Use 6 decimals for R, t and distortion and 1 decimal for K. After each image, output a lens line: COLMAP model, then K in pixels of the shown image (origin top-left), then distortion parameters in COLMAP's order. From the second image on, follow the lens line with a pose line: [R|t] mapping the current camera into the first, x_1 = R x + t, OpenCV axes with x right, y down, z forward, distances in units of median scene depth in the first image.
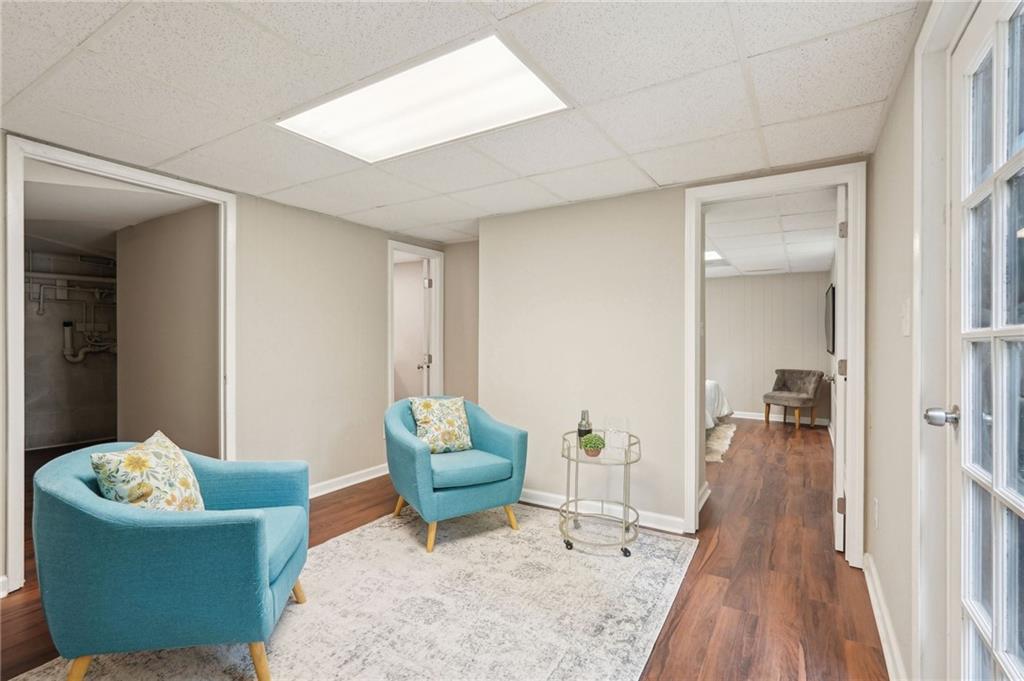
lens RADIAL K [[481.1, 0, 511.3], [0, 481.1, 337.6], [0, 0, 1]] dist [-0.005625, 0.000651]
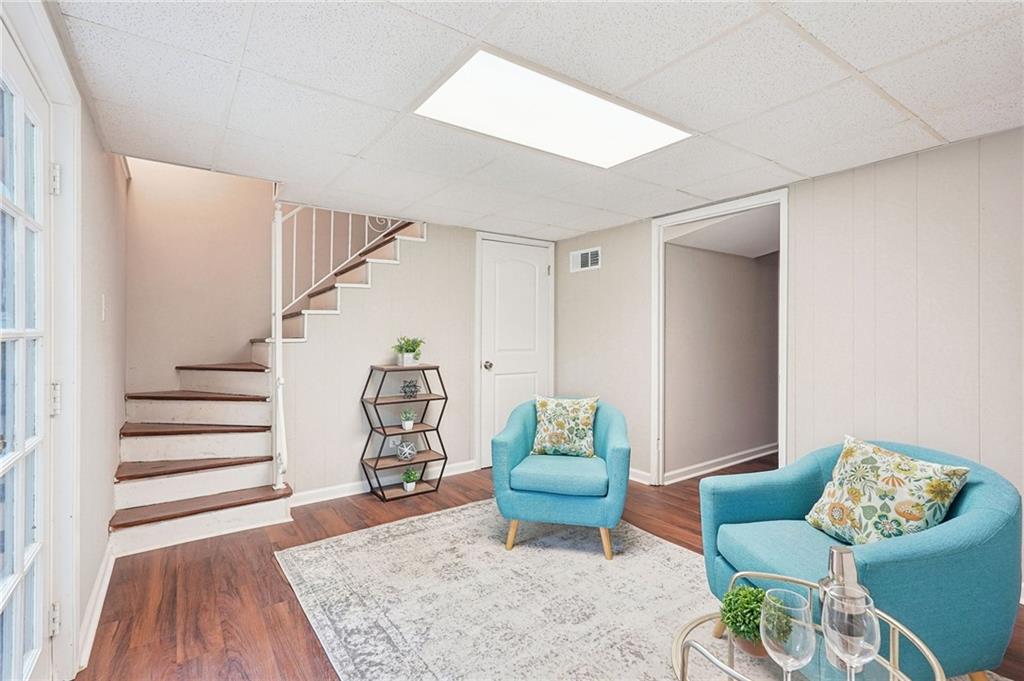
lens RADIAL K [[481.1, 0, 511.9], [0, 481.1, 340.1], [0, 0, 1]] dist [-0.005625, 0.000651]
pose [[-0.394727, 0.006237, -0.918777, 0.653955], [0.004896, 0.999977, 0.004685, 0.000286], [0.918785, -0.002649, -0.394748, 1.082835]]
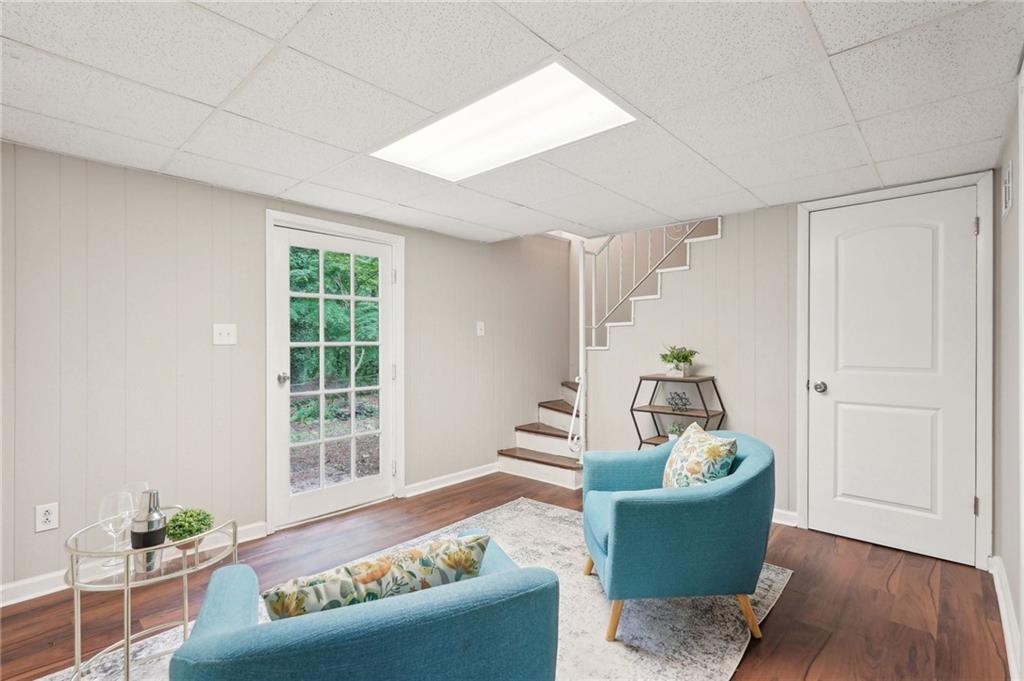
lens RADIAL K [[481.1, 0, 506.1], [0, 481.1, 338.6], [0, 0, 1]] dist [-0.005625, 0.000651]
pose [[-0.980296, -0.002491, 0.197516, -0.364505], [-0.005571, 0.999871, -0.015037, -0.002314], [-0.197453, -0.015841, -0.980184, 1.677498]]
